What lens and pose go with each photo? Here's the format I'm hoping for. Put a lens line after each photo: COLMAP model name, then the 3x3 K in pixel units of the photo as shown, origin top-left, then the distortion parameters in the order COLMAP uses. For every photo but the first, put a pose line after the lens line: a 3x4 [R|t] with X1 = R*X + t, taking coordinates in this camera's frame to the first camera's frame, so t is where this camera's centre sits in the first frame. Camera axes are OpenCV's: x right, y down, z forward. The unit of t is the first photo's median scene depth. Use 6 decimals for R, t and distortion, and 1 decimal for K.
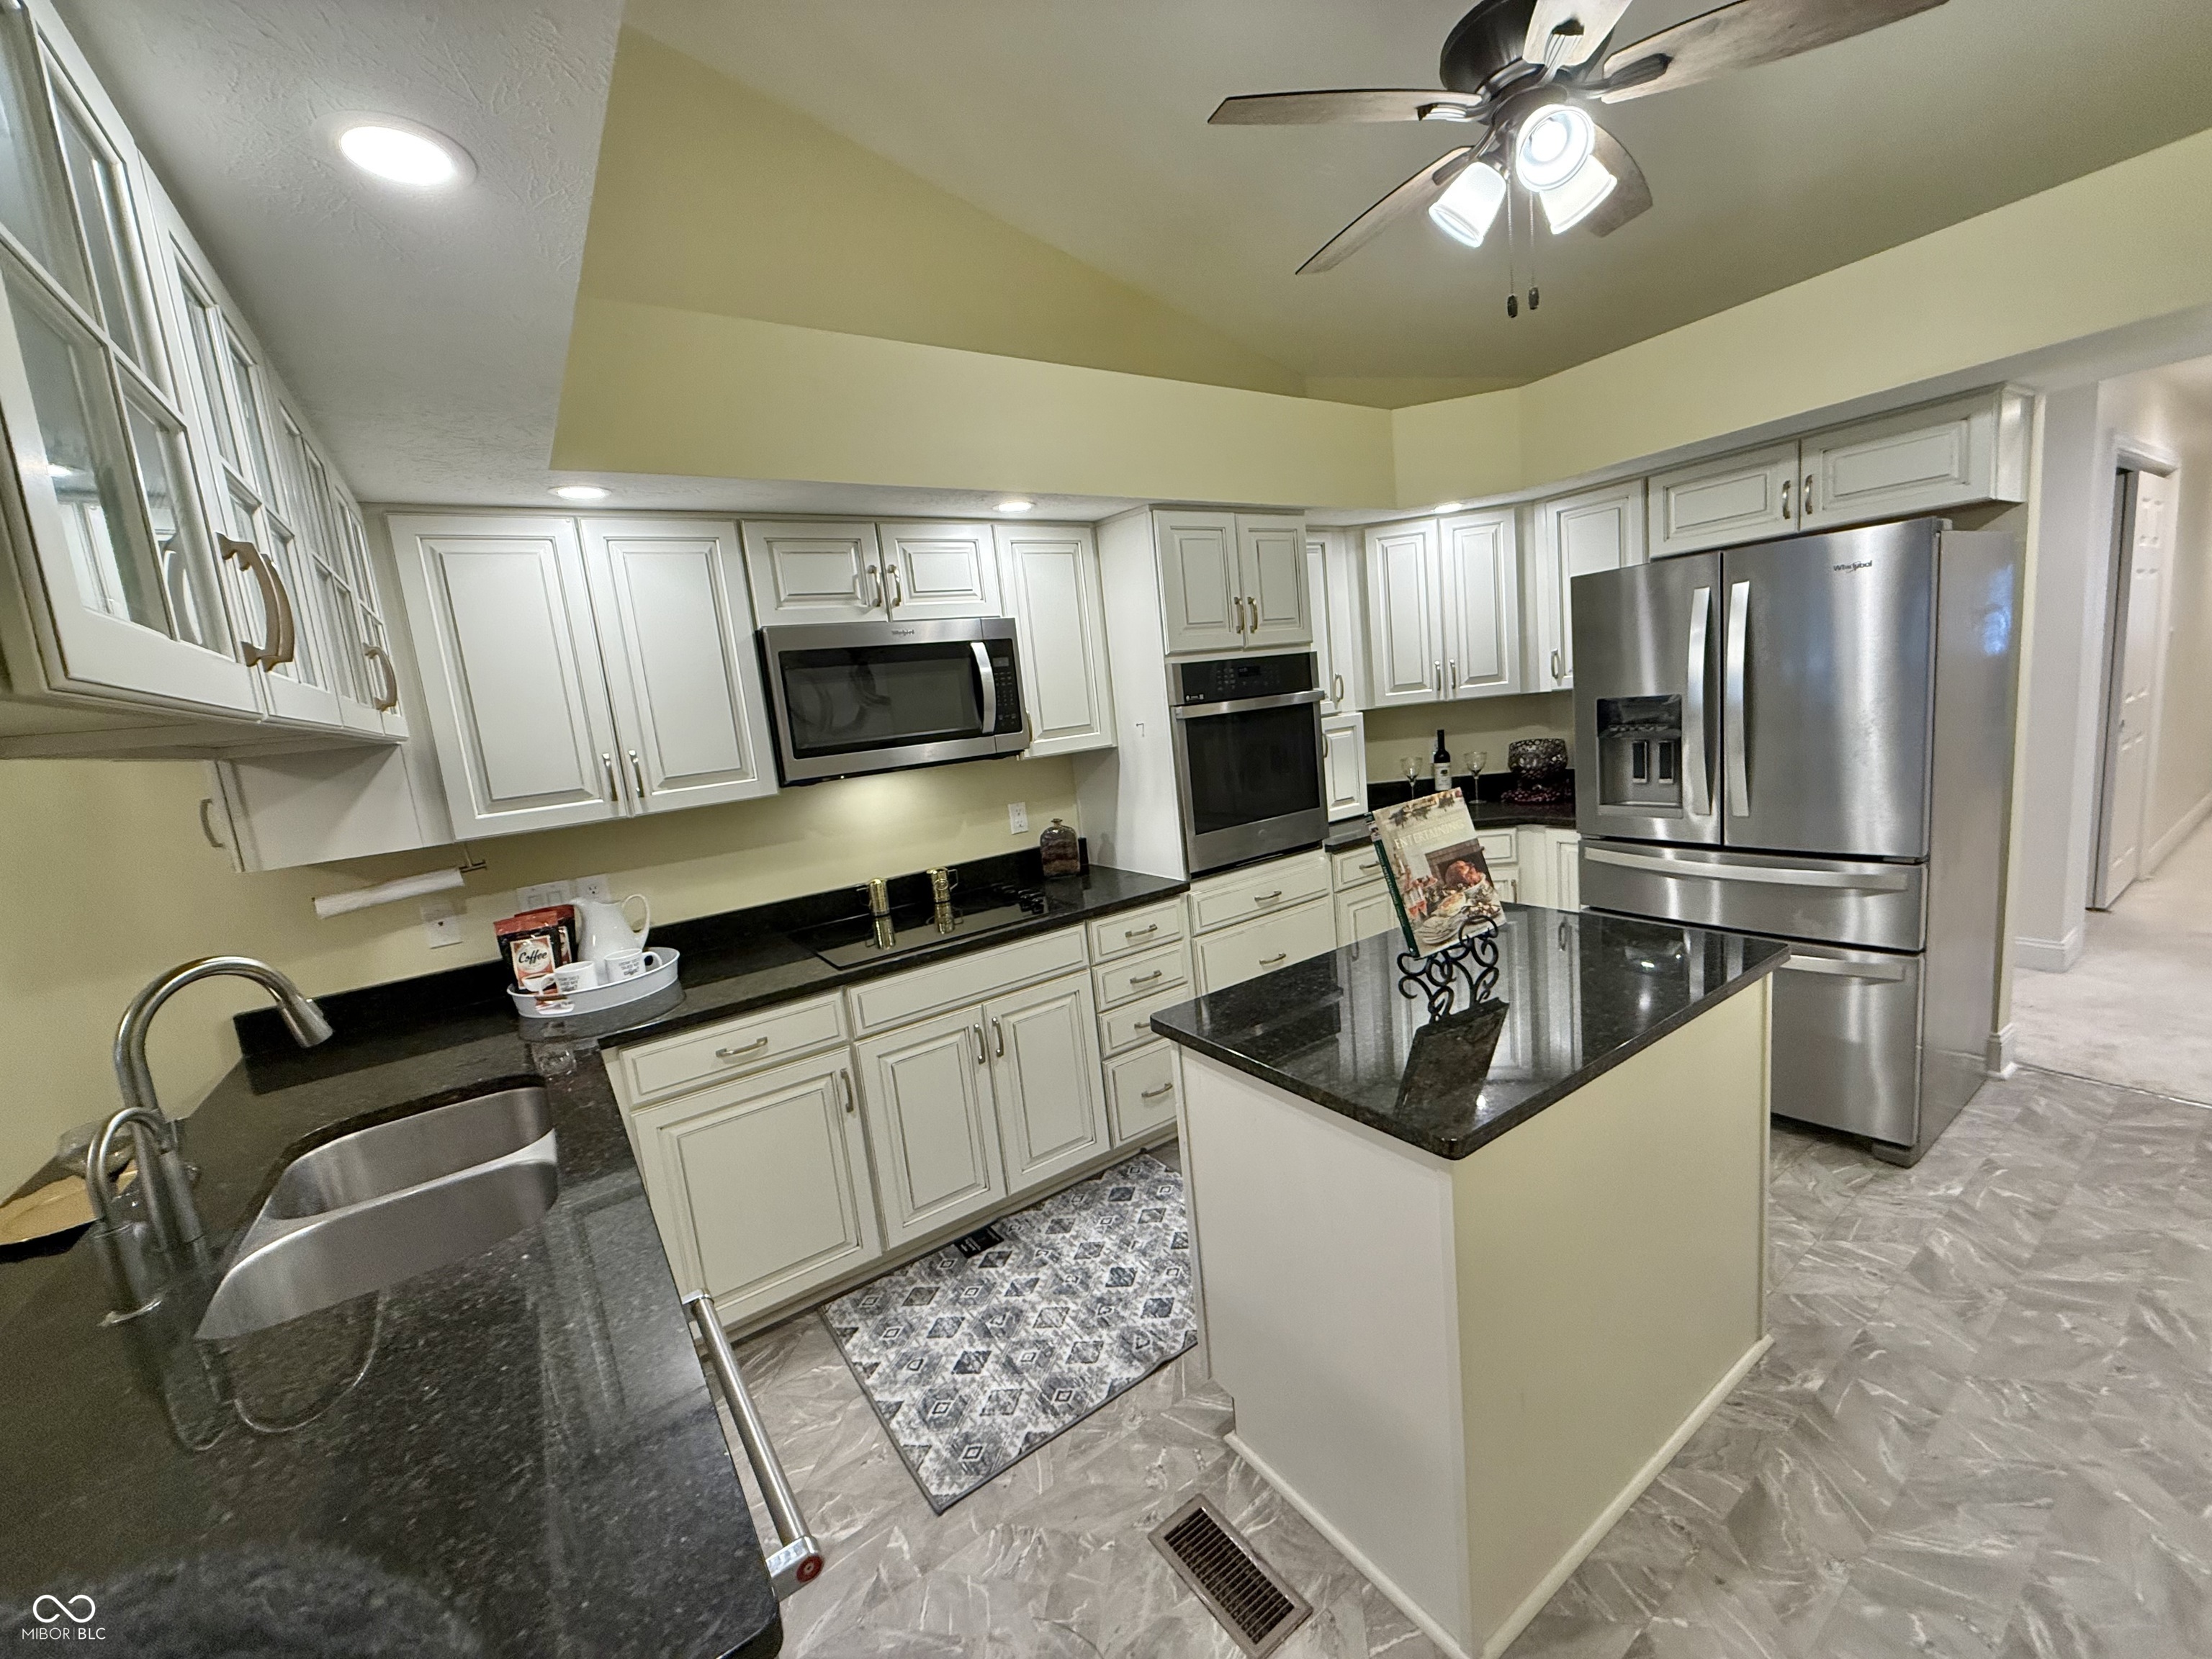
lens RADIAL K [[873.6, 0, 1106.0], [0, 873.6, 829.5], [0, 0, 1]] dist [0.000951, 0.000340]
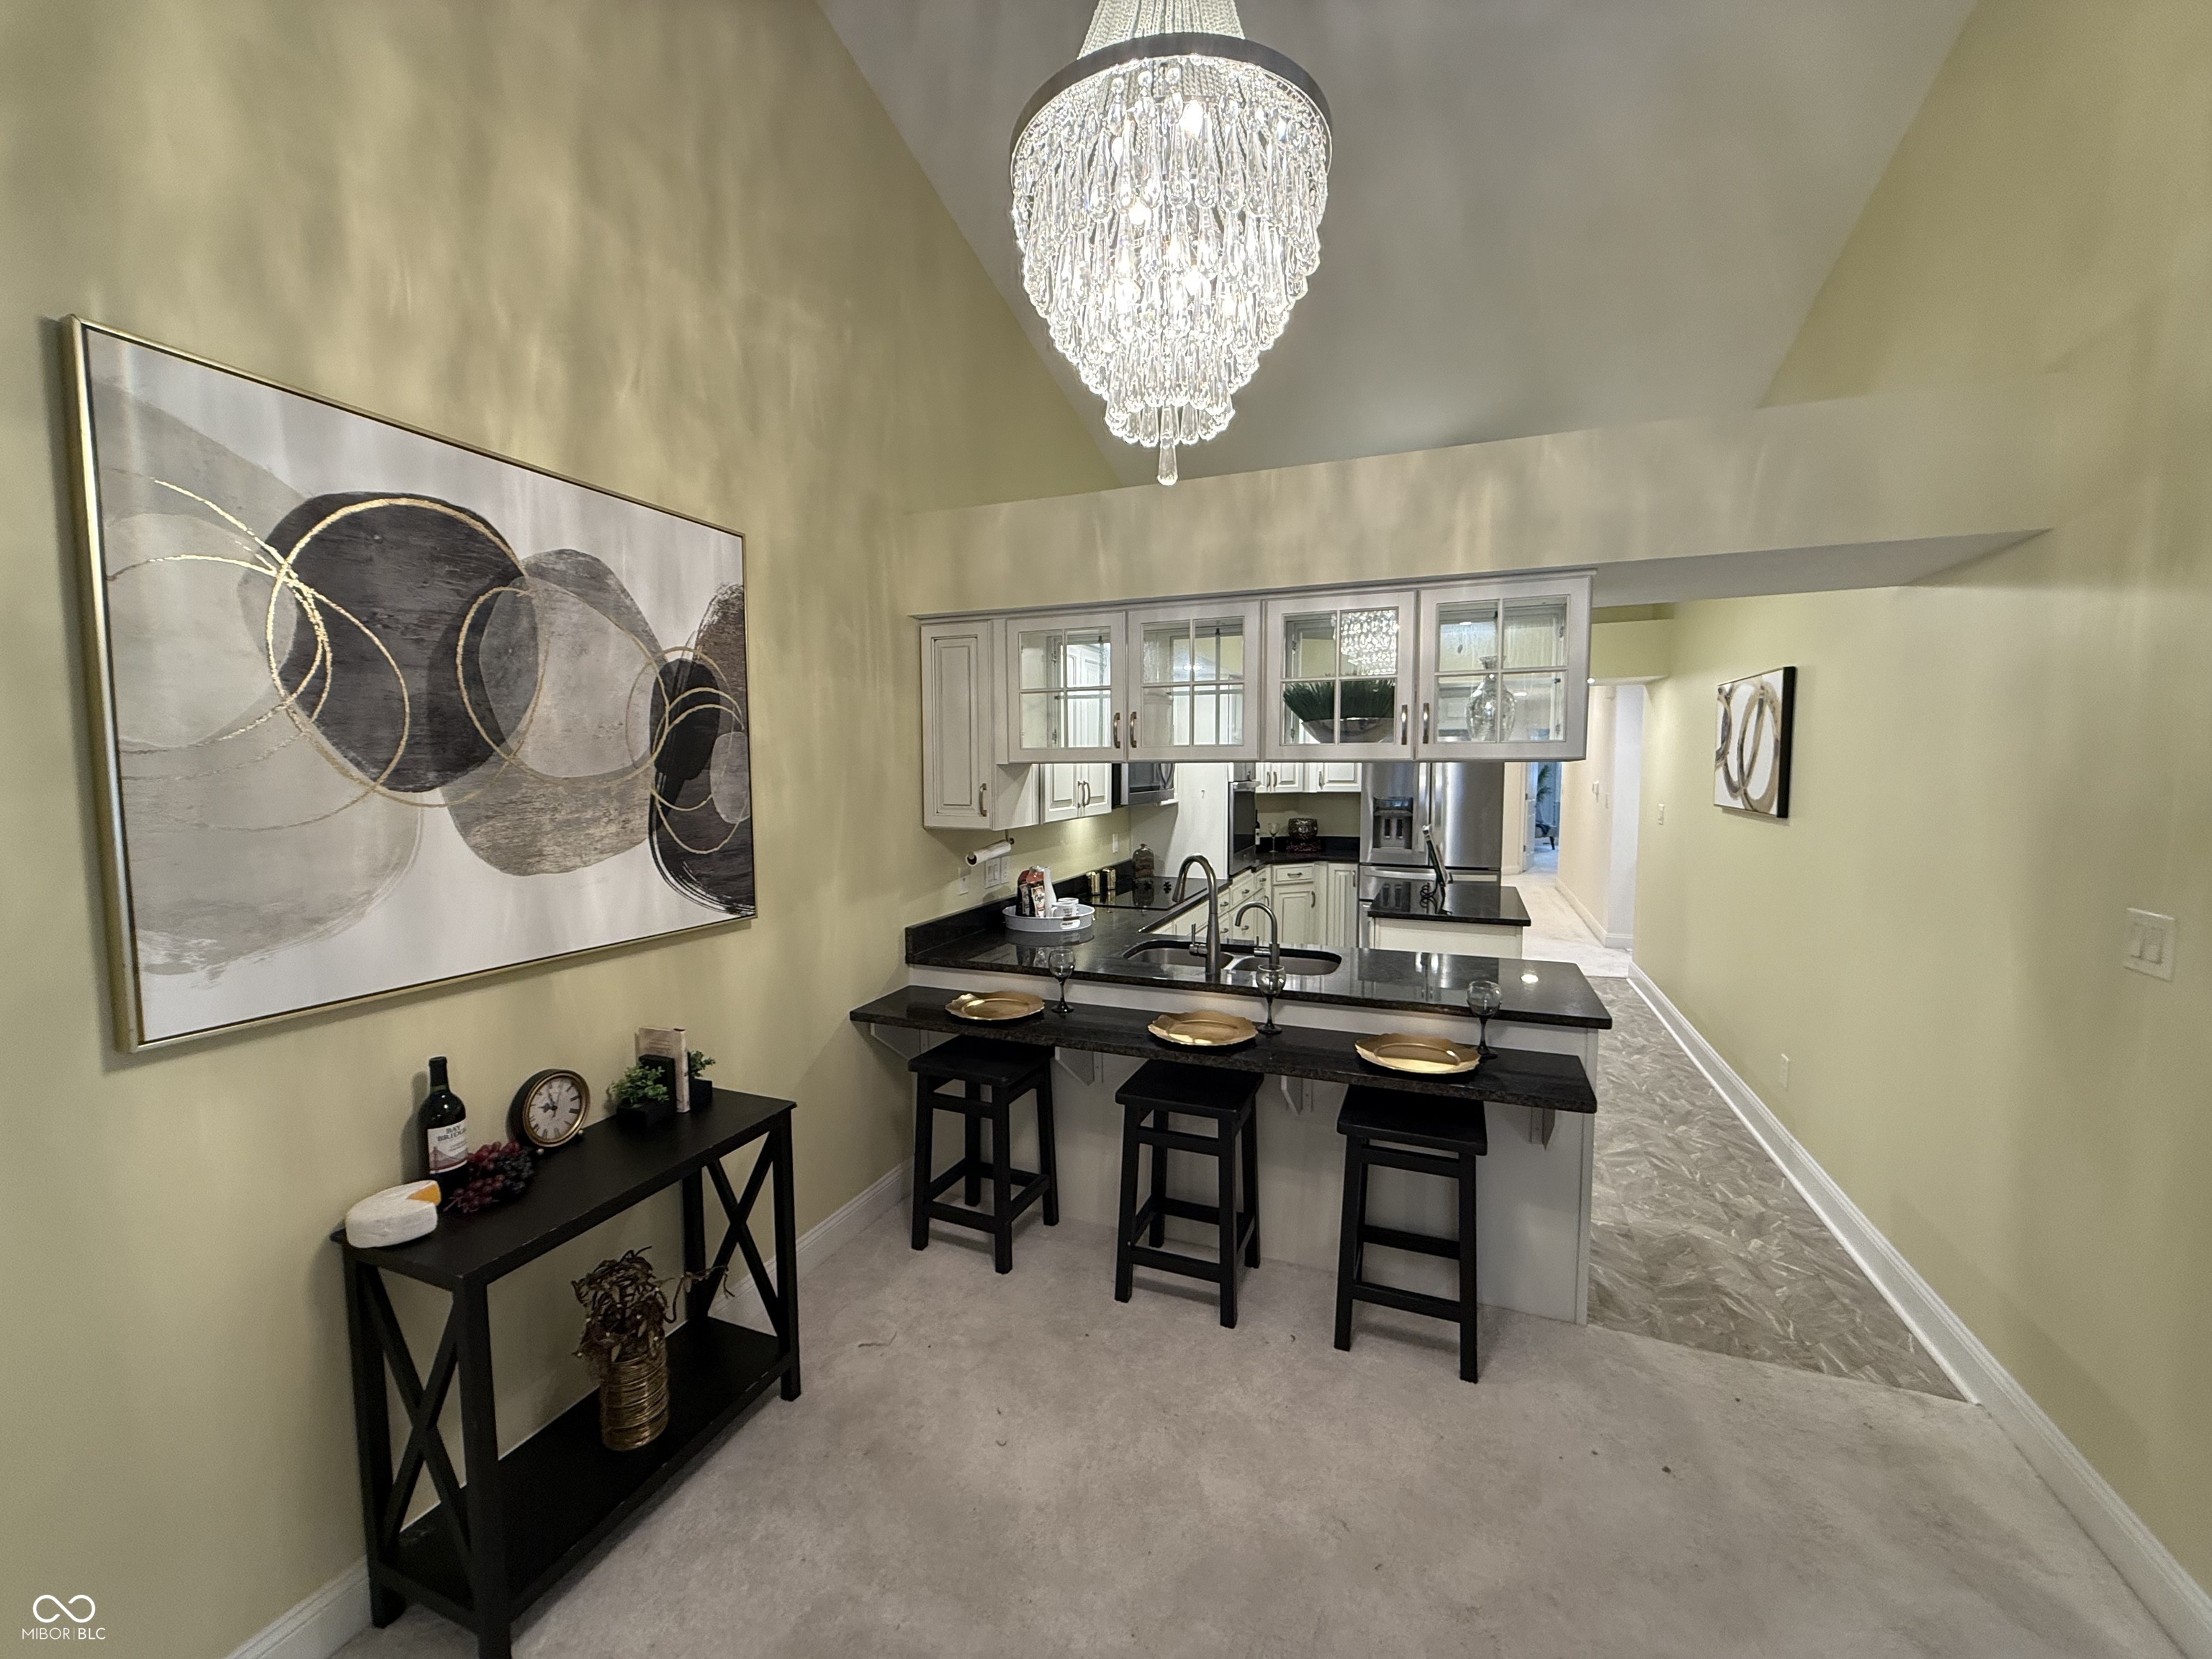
lens RADIAL K [[873.6, 0, 1106.0], [0, 873.6, 829.5], [0, 0, 1]] dist [0.000951, 0.000340]
pose [[0.821989, 0.054301, 0.566908, -1.181386], [0.010871, 0.993766, -0.110951, 0.159781], [-0.569399, 0.097363, 0.816275, -0.341026]]
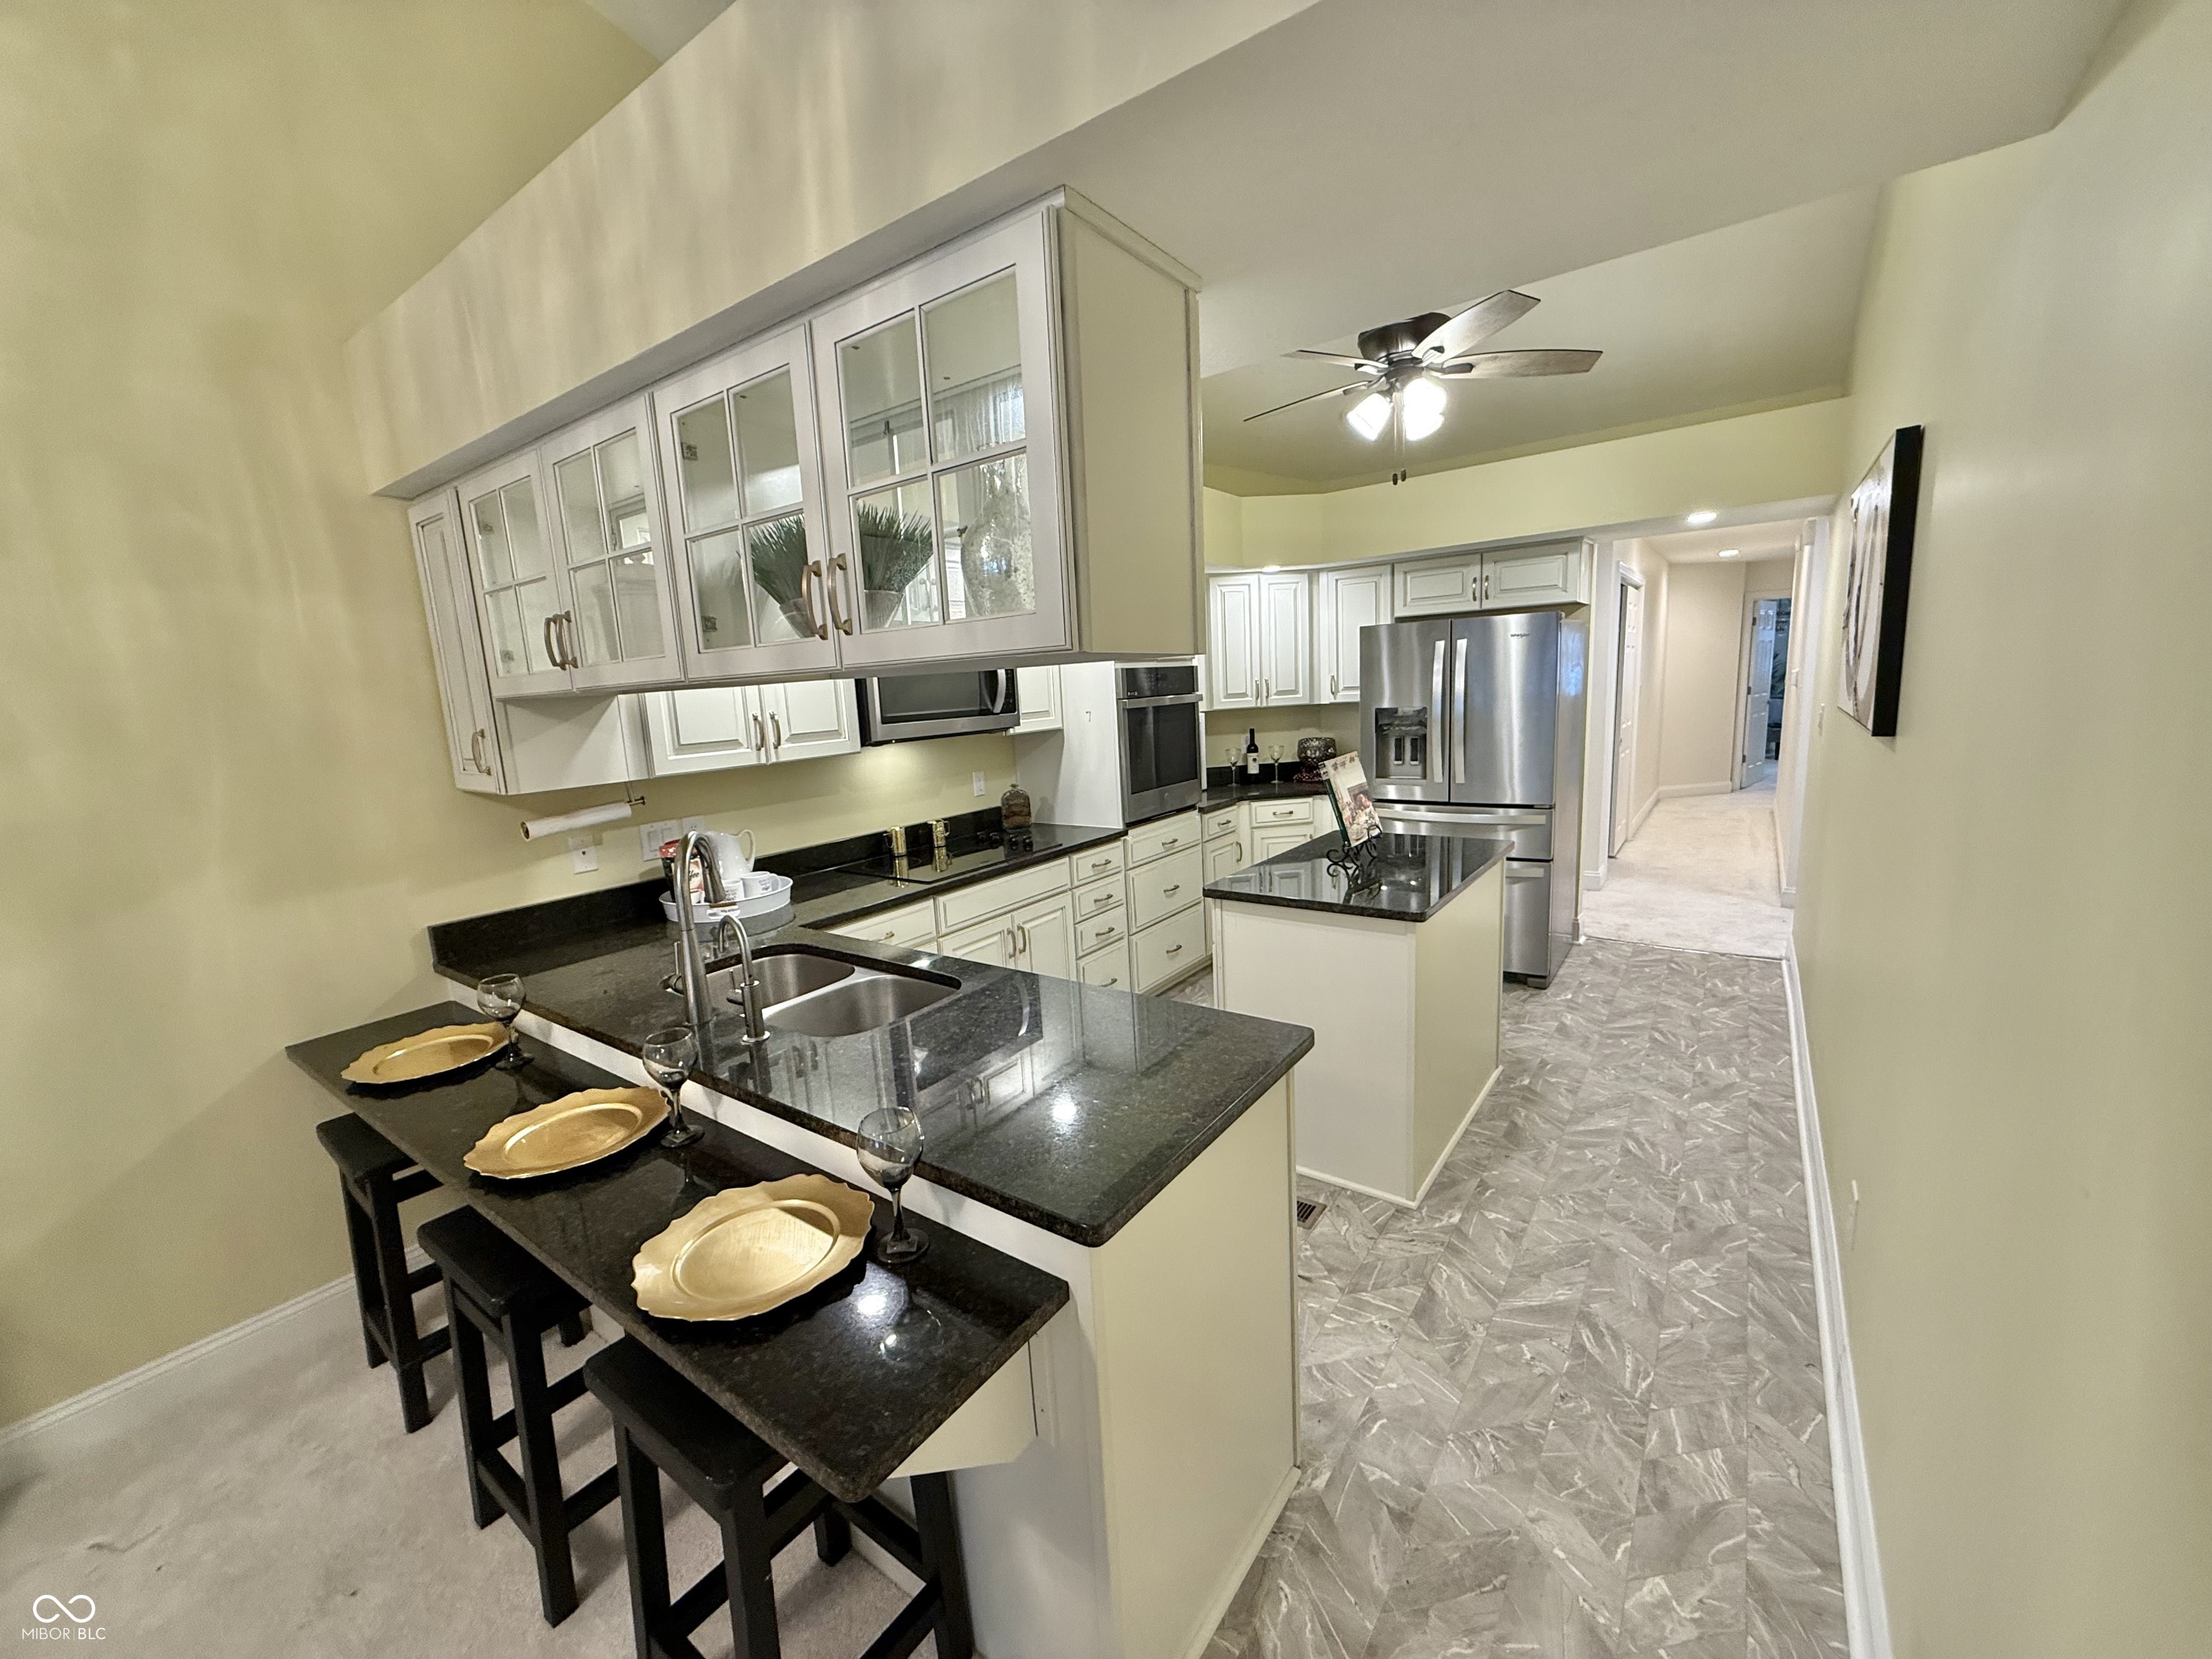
lens RADIAL K [[879.0, 0, 1106.0], [0, 879.0, 829.5], [0, 0, 1]] dist [0.001474, -0.000707]
pose [[0.938785, -0.005116, 0.344465, -0.420517], [0.010760, 0.999837, -0.014475, 0.083115], [-0.344335, 0.017295, 0.938688, -0.280145]]
